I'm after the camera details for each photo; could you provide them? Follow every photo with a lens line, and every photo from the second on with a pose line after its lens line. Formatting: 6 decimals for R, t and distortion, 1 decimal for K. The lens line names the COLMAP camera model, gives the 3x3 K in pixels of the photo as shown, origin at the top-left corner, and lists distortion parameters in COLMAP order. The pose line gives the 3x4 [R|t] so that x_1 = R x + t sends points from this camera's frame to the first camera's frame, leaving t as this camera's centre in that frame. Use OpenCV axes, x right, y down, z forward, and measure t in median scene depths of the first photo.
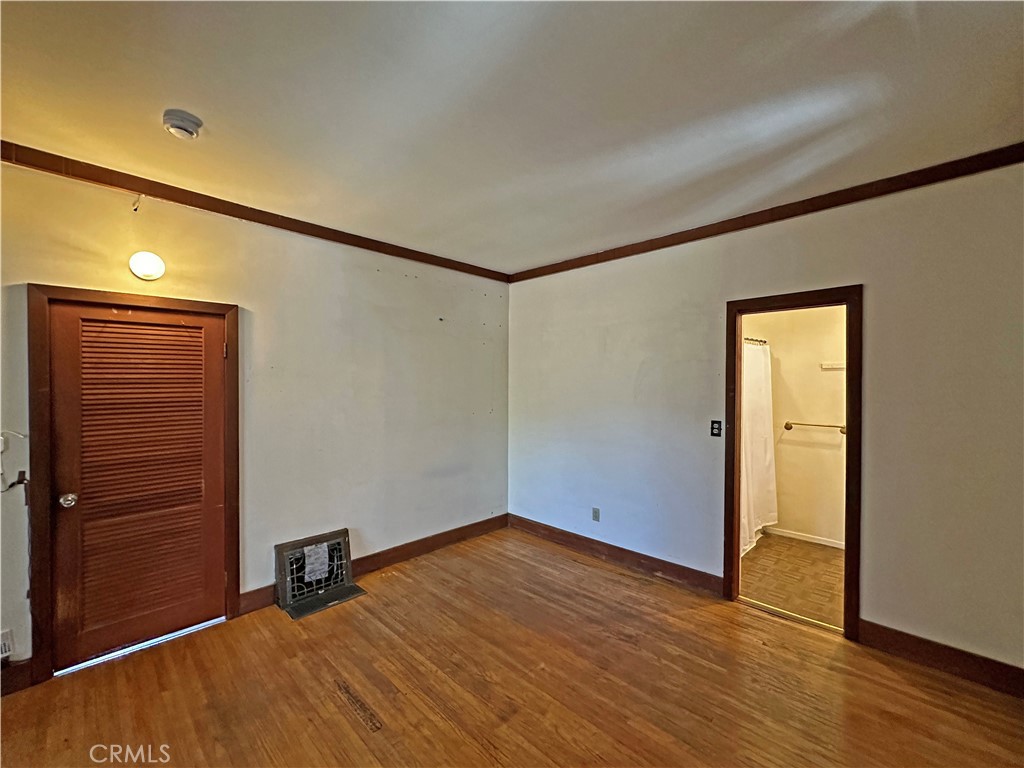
lens RADIAL K [[418.9, 0, 512.0], [0, 418.9, 384.0], [0, 0, 1]] dist [0.000279, -0.003777]
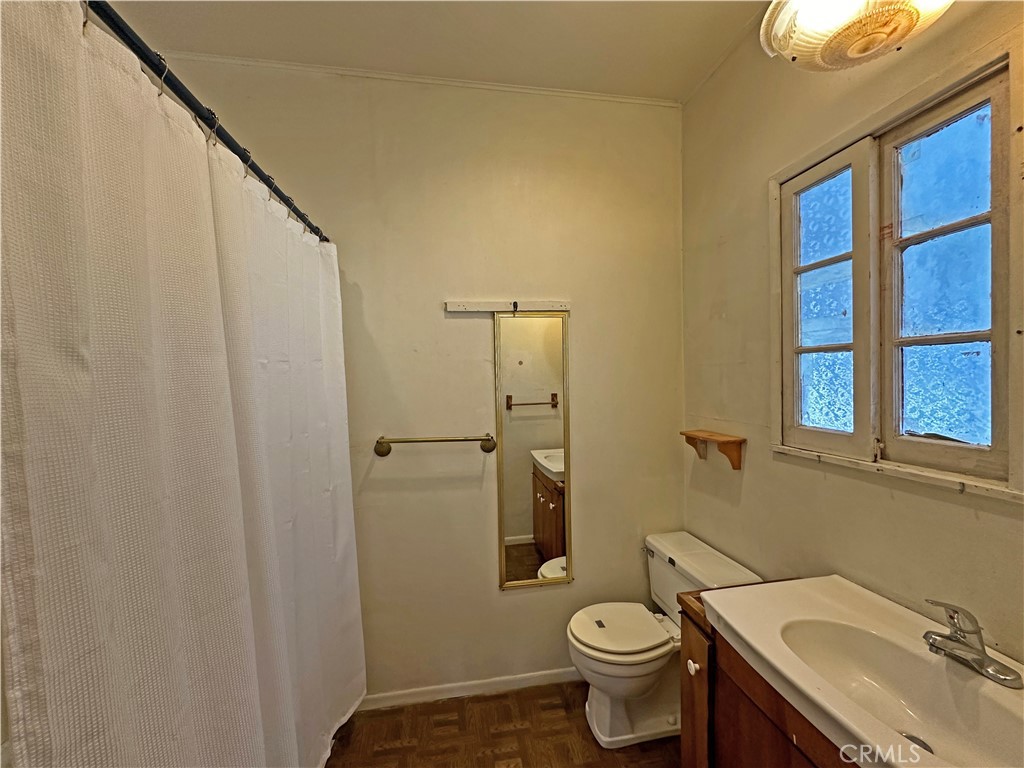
lens RADIAL K [[418.9, 0, 512.0], [0, 418.9, 384.0], [0, 0, 1]] dist [0.000279, -0.003777]
pose [[0.580785, -0.019730, 0.813818, 0.394729], [0.022435, 0.999714, 0.008225, 0.035235], [-0.813748, 0.013481, 0.581062, 0.649617]]
